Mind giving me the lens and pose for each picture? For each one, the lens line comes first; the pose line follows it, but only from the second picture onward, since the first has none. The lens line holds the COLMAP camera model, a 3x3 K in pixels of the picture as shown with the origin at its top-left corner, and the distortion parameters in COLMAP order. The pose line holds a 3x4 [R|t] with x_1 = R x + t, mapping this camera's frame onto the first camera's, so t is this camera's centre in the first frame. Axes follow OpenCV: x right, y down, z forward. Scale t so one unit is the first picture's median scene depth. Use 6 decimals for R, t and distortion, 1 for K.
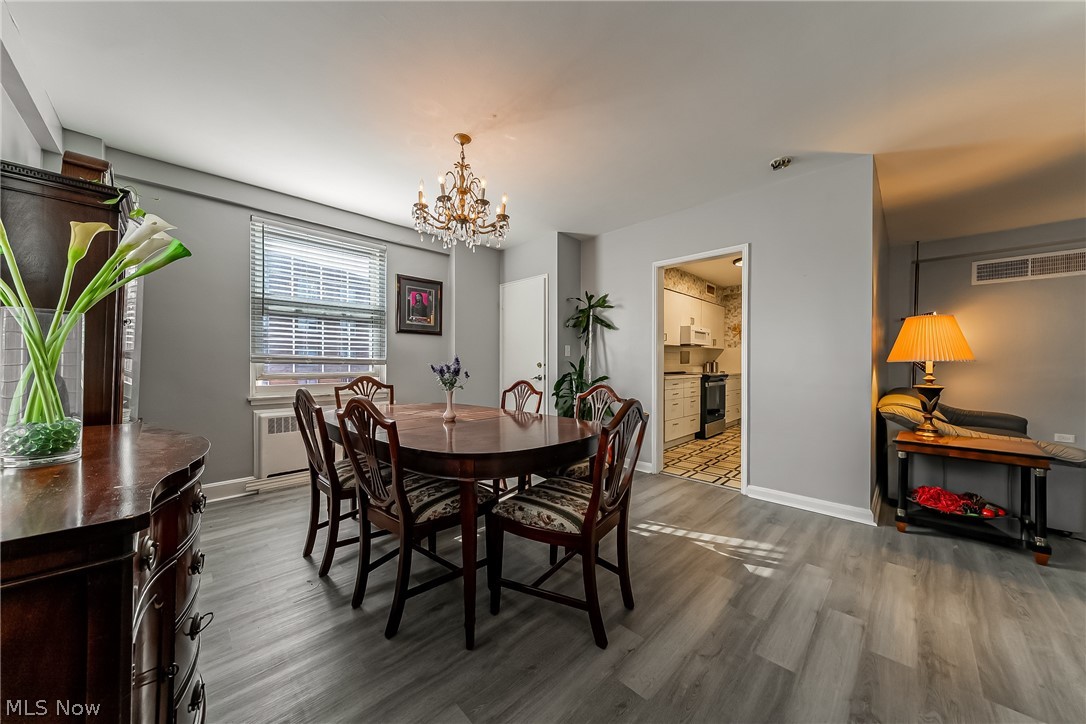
lens RADIAL K [[373.9, 0, 543.0], [0, 373.9, 363.7], [0, 0, 1]] dist [-0.002329, -0.000113]
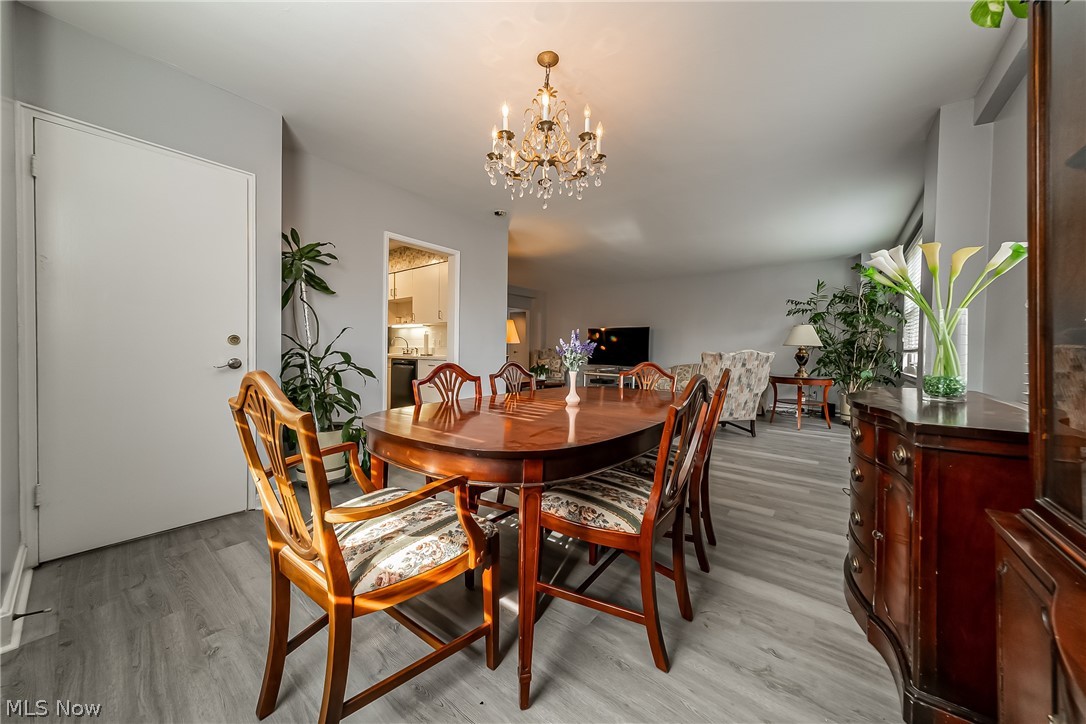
lens RADIAL K [[373.9, 0, 543.0], [0, 373.9, 363.7], [0, 0, 1]] dist [-0.002329, -0.000113]
pose [[-0.115728, -0.033900, 0.992702, -0.735601], [-0.028948, 0.999108, 0.030744, 0.013857], [-0.992859, -0.025178, -0.116606, 0.796774]]
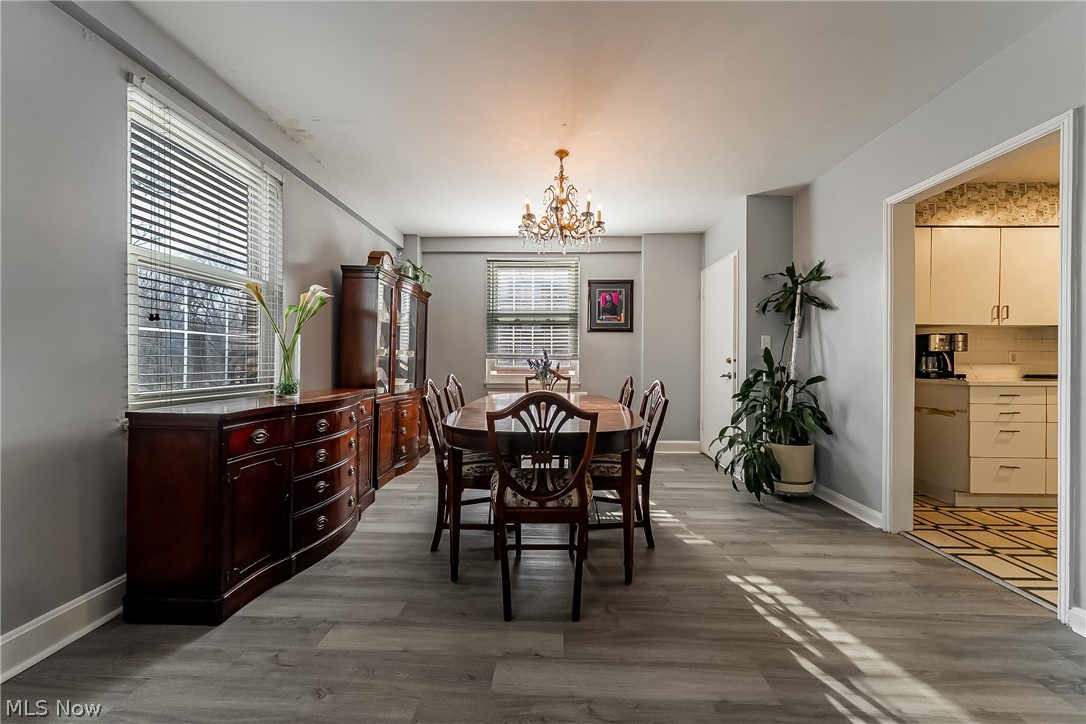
lens RADIAL K [[374.7, 0, 543.0], [0, 374.7, 362.0], [0, 0, 1]] dist [-0.000454, -0.000140]
pose [[0.680748, 0.003169, -0.732511, 0.404156], [0.000801, 0.999987, 0.005070, 0.002556], [0.732517, -0.004038, 0.680737, 0.150639]]
